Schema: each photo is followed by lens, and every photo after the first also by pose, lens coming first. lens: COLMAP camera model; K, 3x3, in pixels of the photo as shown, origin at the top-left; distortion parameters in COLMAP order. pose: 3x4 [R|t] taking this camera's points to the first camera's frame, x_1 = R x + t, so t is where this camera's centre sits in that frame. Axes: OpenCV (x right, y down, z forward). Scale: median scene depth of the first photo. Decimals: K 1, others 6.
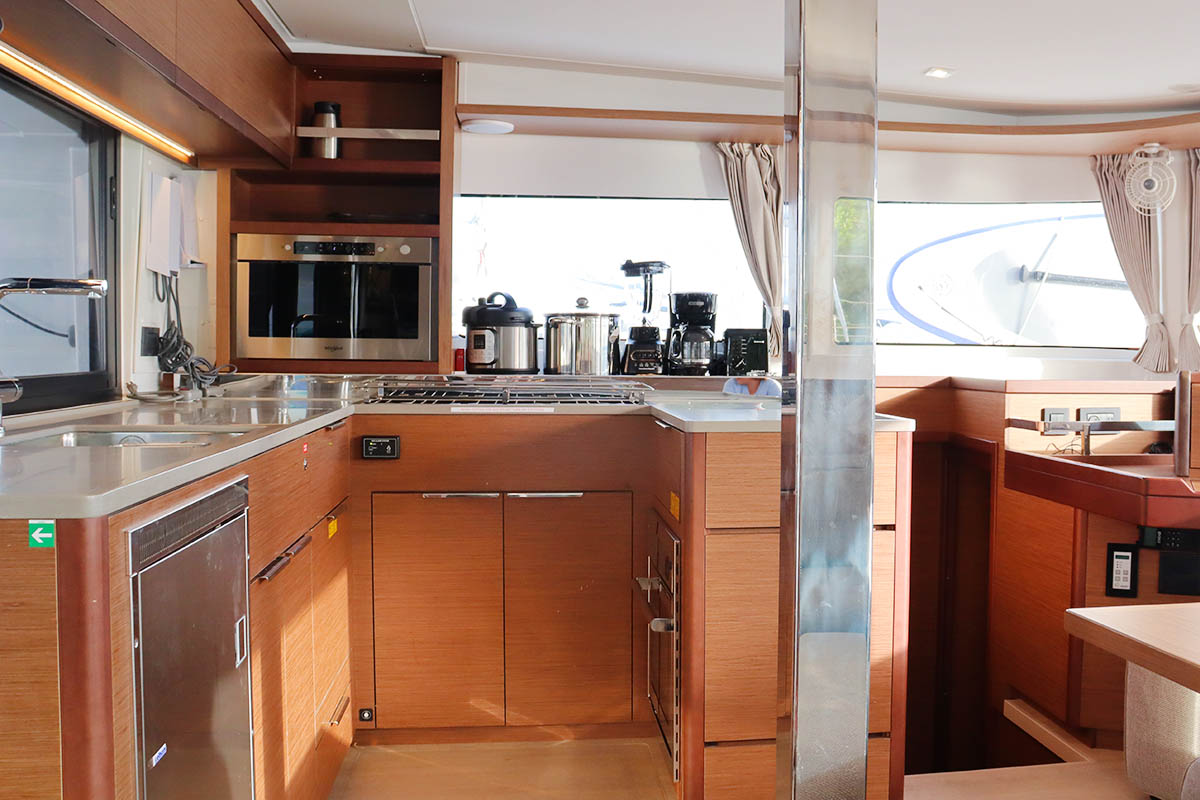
lens RADIAL K [[1141.1, 0, 600.0], [0, 1141.1, 400.0], [0, 0, 1]] dist [-0.107973, 0.012176]
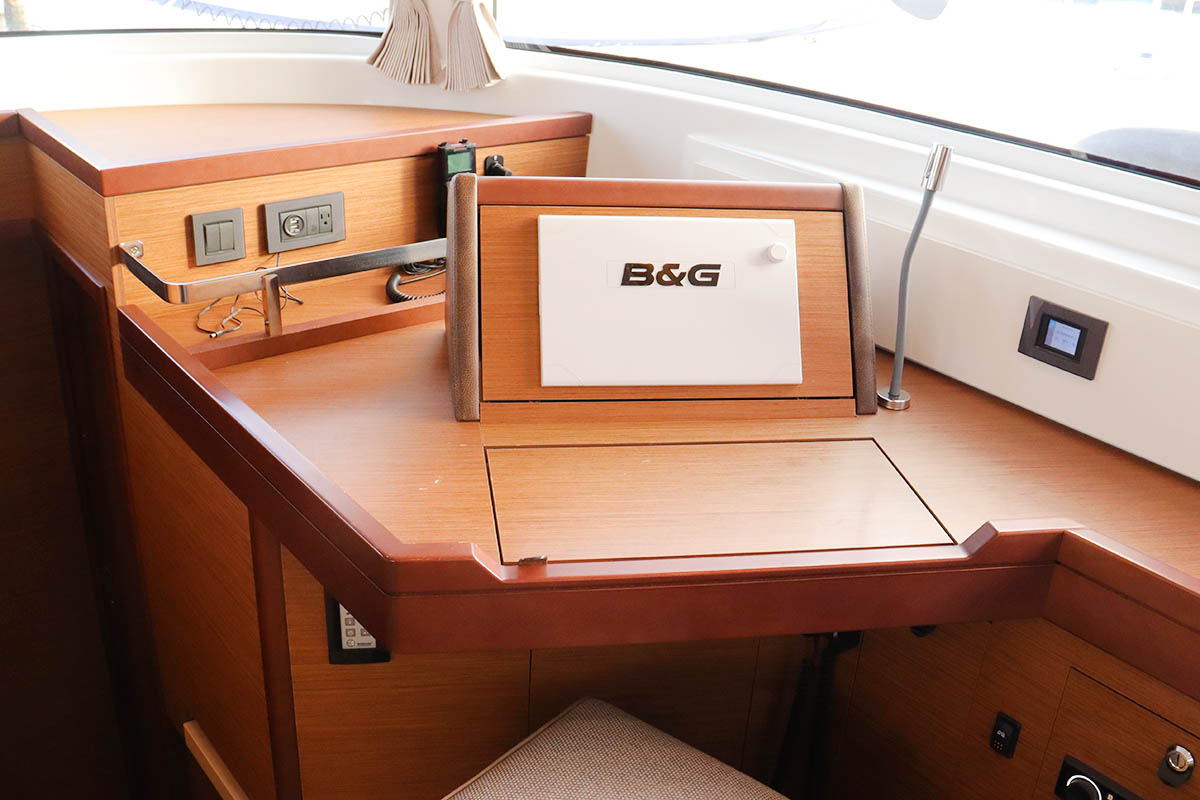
lens RADIAL K [[1141.1, 0, 600.0], [0, 1141.1, 400.0], [0, 0, 1]] dist [-0.107973, 0.012176]
pose [[0.819310, -0.208051, 0.534271, 0.264962], [-0.024777, 0.918122, 0.395523, -0.114251], [-0.572815, -0.337294, 0.747072, 0.510884]]
